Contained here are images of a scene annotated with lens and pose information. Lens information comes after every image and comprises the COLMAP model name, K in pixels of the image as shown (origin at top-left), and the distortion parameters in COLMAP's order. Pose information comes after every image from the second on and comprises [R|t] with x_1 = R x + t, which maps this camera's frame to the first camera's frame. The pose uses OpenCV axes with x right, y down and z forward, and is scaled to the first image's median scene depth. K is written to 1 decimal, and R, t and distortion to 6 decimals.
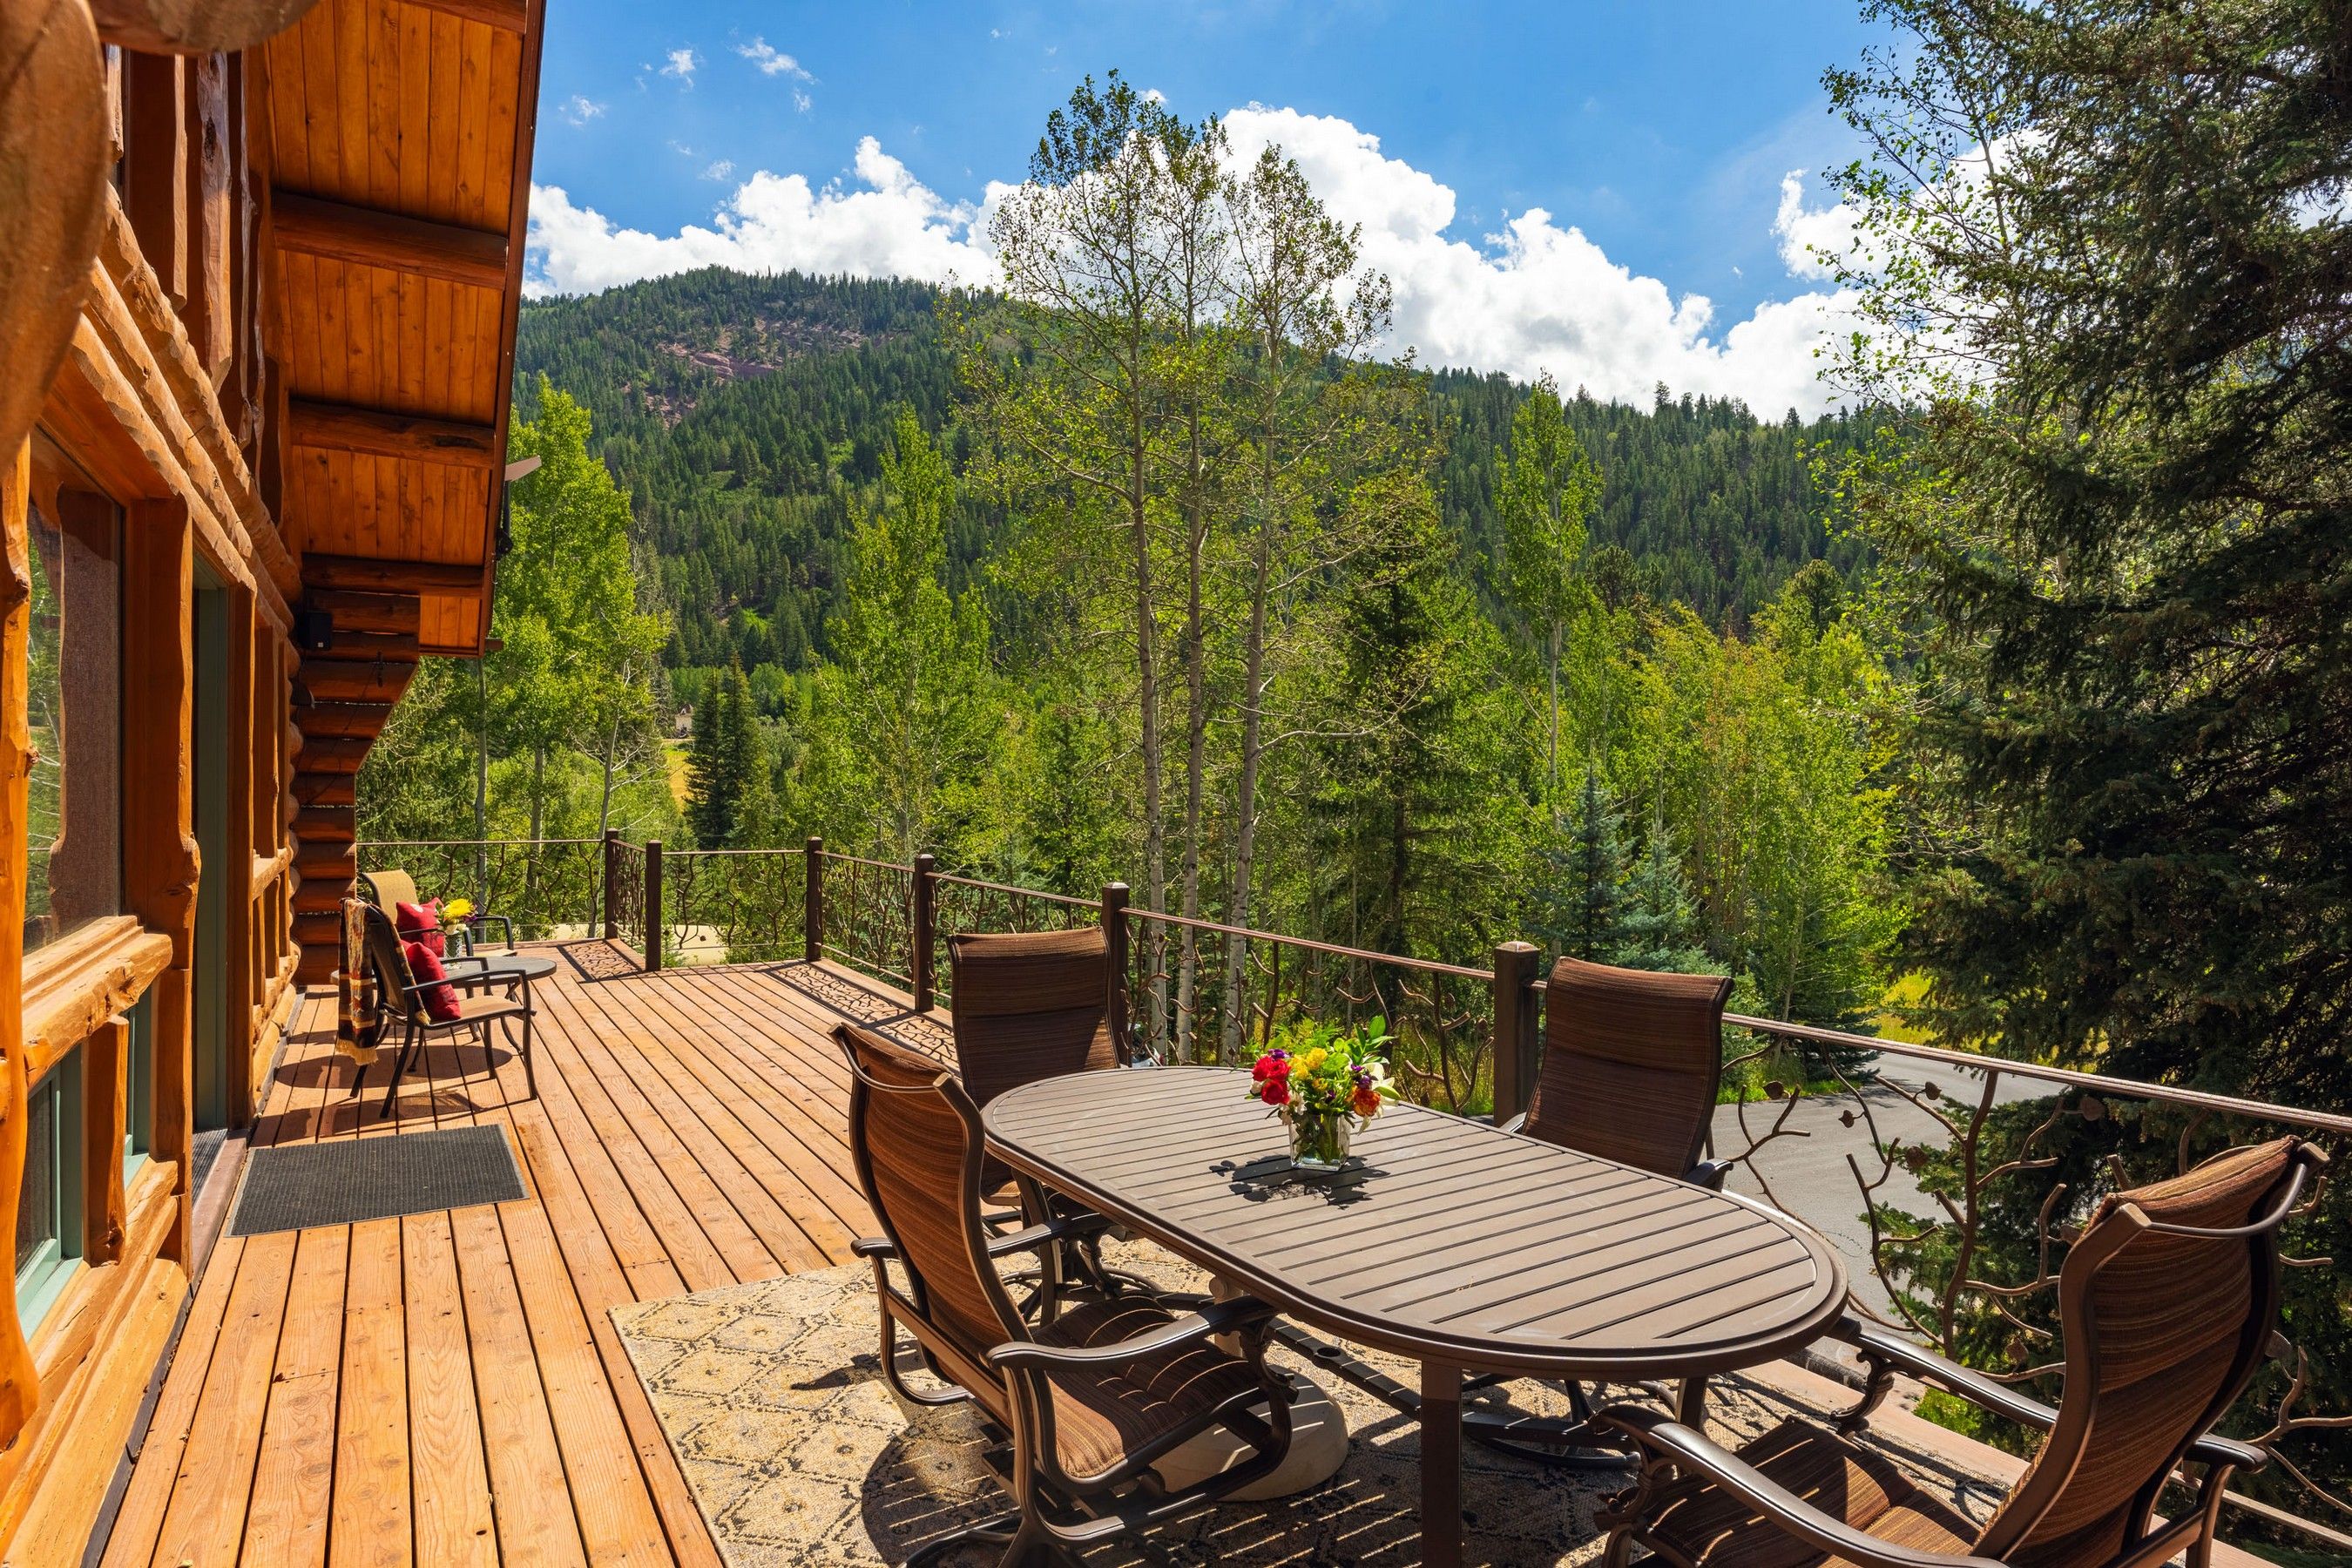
lens RADIAL K [[1300.6, 0, 1173.4], [0, 1300.6, 776.3], [0, 0, 1]] dist [-0.001161, -0.001041]
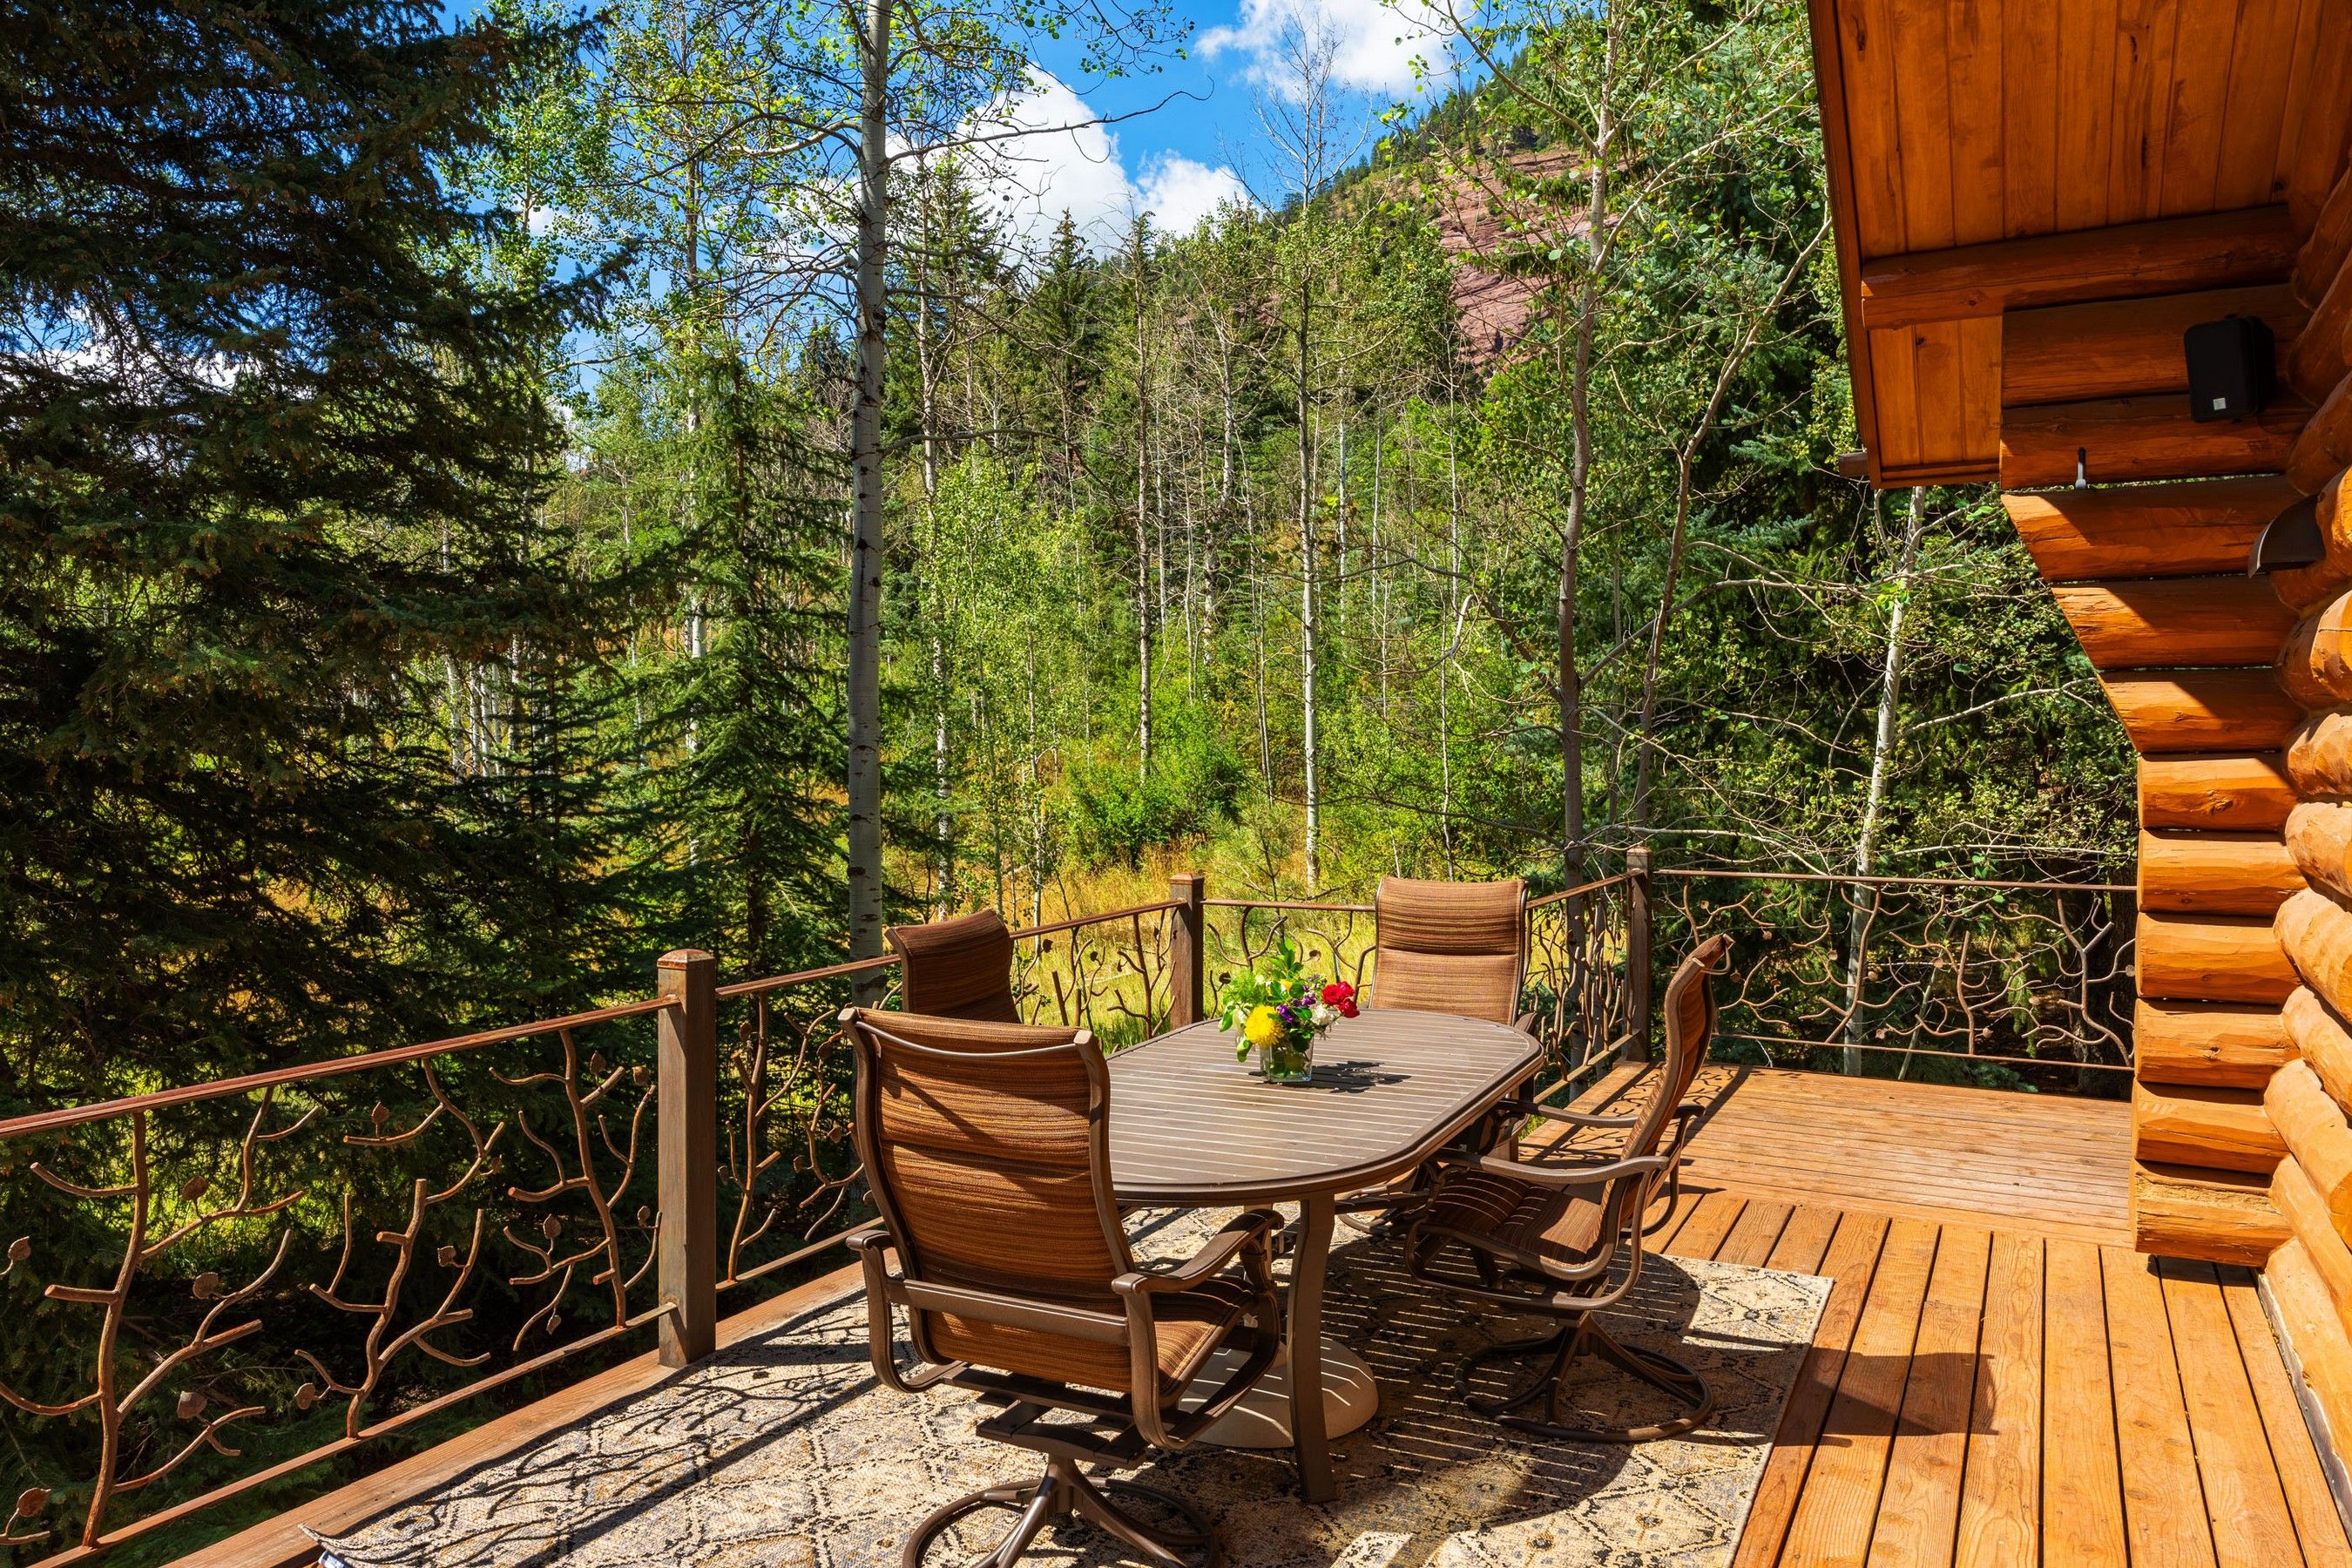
lens RADIAL K [[1611.2, 0, 1197.5], [0, 1611.2, 787.0], [0, 0, 1]] dist [0.004485, 0.001047]
pose [[-0.517550, -0.024651, 0.855298, -0.165190], [-0.004384, 0.999648, 0.026159, -0.000531], [-0.855642, 0.009789, -0.517476, 0.279015]]
